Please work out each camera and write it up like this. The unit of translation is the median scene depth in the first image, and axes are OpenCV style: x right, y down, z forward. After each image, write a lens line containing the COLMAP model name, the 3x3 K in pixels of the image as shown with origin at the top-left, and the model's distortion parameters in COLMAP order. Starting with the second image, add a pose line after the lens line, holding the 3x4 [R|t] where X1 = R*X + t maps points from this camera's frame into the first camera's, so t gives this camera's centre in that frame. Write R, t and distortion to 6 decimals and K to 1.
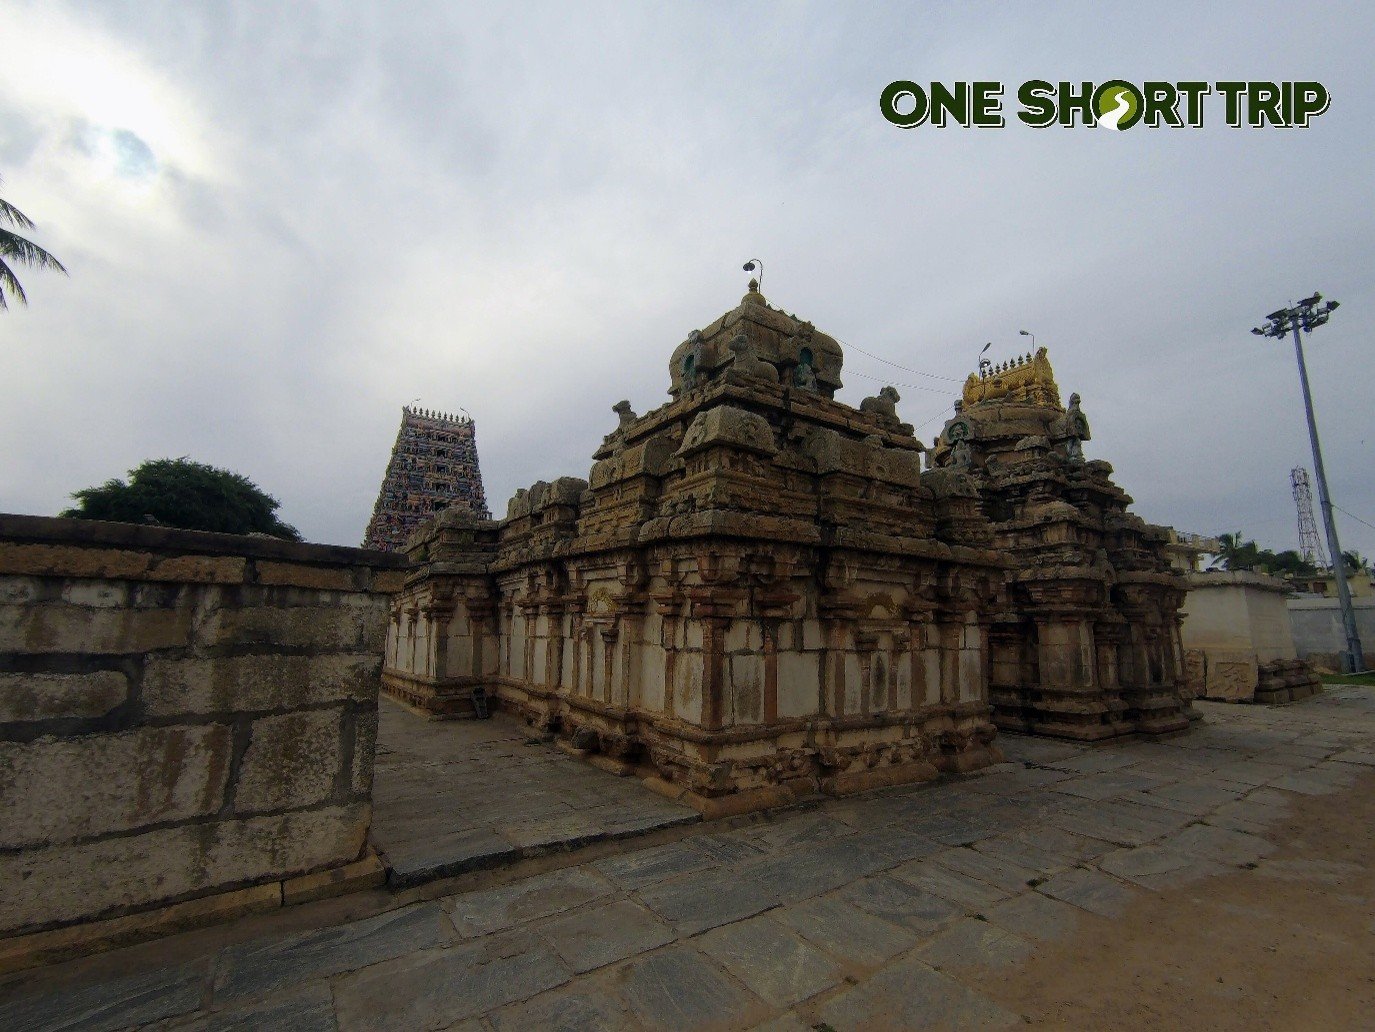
lens RADIAL K [[611.8, 0, 702.2], [0, 611.8, 517.9], [0, 0, 1]] dist [0.001826, 0.000455]
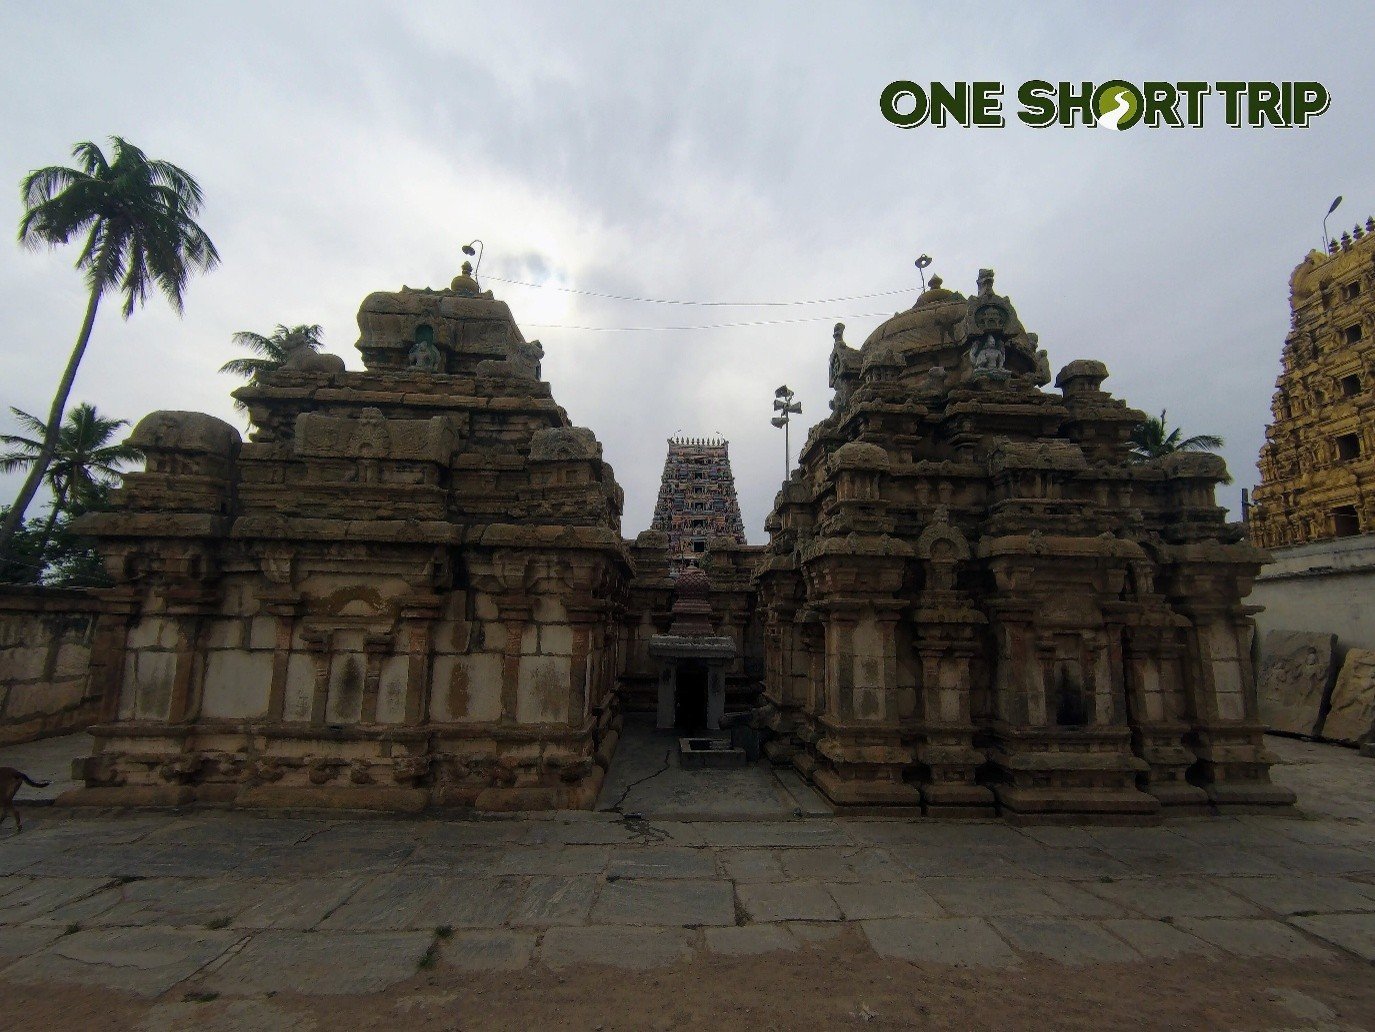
lens RADIAL K [[611.8, 0, 694.5], [0, 611.8, 523.6], [0, 0, 1]] dist [0.001826, 0.000455]
pose [[0.853715, -0.087223, -0.513384, 1.135404], [0.084804, 0.995999, -0.028198, 0.097042], [0.513789, -0.019464, 0.857696, 0.489721]]
